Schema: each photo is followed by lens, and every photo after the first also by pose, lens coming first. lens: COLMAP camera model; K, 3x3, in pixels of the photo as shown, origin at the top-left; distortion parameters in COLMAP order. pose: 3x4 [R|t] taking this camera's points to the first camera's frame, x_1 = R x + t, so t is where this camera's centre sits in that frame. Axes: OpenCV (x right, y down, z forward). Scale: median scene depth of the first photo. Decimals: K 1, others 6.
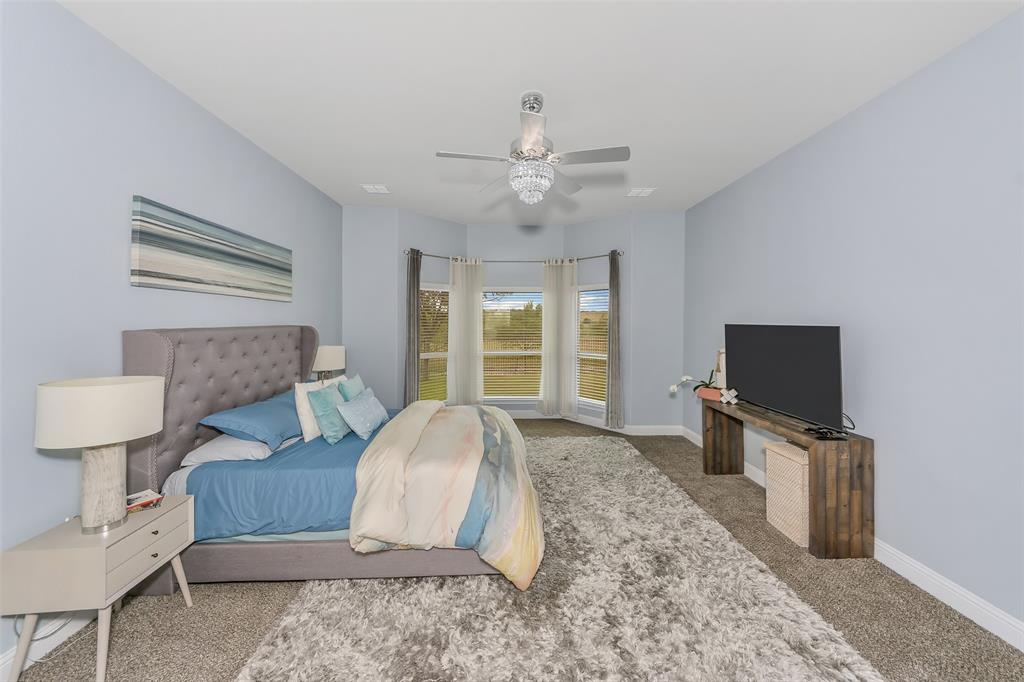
lens RADIAL K [[353.9, 0, 512.2], [0, 353.9, 325.7], [0, 0, 1]] dist [-0.017540, -0.000026]
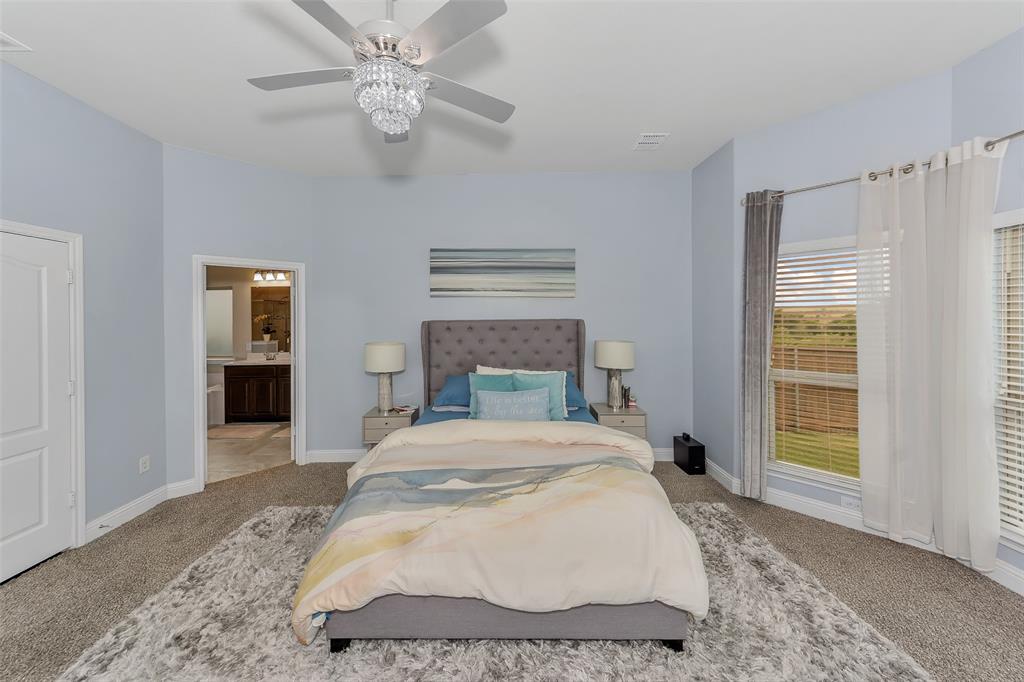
lens RADIAL K [[367.5, 0, 508.0], [0, 367.5, 319.2], [0, 0, 1]] dist [0.001220, -0.000033]
pose [[-0.023500, 0.002242, -0.999721, 0.526680], [-0.005213, 0.999984, 0.002365, -0.002424], [0.999710, 0.005267, -0.023488, 0.885927]]
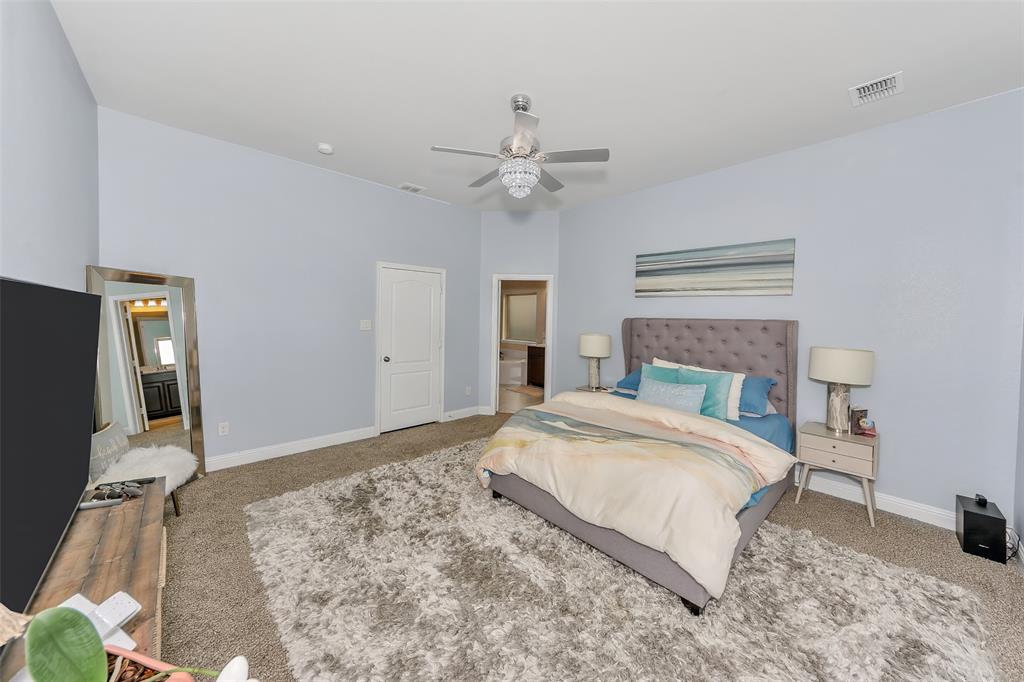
lens RADIAL K [[367.5, 0, 508.0], [0, 367.5, 319.2], [0, 0, 1]] dist [0.001220, -0.000033]
pose [[-0.751321, -0.011545, -0.659836, 0.605286], [-0.030929, 0.999364, 0.017731, 0.002214], [0.659212, 0.033730, -0.751200, 1.325763]]
